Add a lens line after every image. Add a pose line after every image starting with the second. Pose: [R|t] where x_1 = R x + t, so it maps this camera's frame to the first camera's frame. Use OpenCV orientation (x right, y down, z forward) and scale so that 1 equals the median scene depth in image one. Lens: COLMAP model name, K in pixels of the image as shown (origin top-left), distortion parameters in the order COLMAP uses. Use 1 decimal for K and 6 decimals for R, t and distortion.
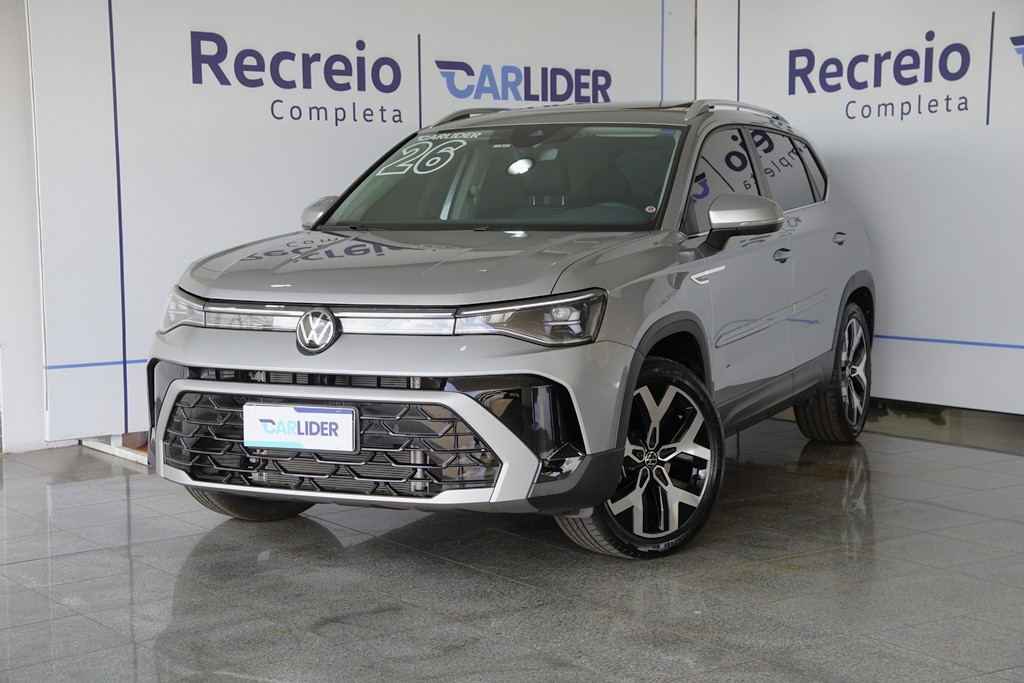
lens RADIAL K [[1624.3, 0, 512.0], [0, 1624.3, 341.5], [0, 0, 1]] dist [0.243989, 0.154819]
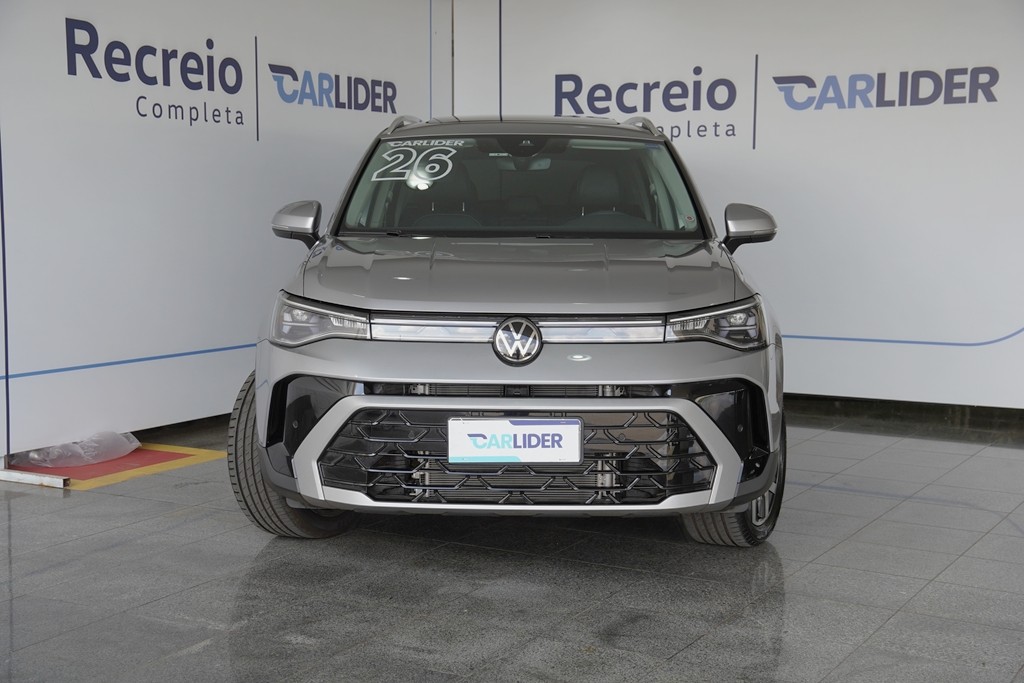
lens RADIAL K [[1453.2, 0, 512.0], [0, 1453.2, 341.5], [0, 0, 1]] dist [0.120460, 0.493637]
pose [[0.908894, -0.024785, 0.416289, -0.312147], [0.021249, 0.999688, 0.013127, -0.011504], [-0.416485, -0.003085, 0.909137, 0.132549]]
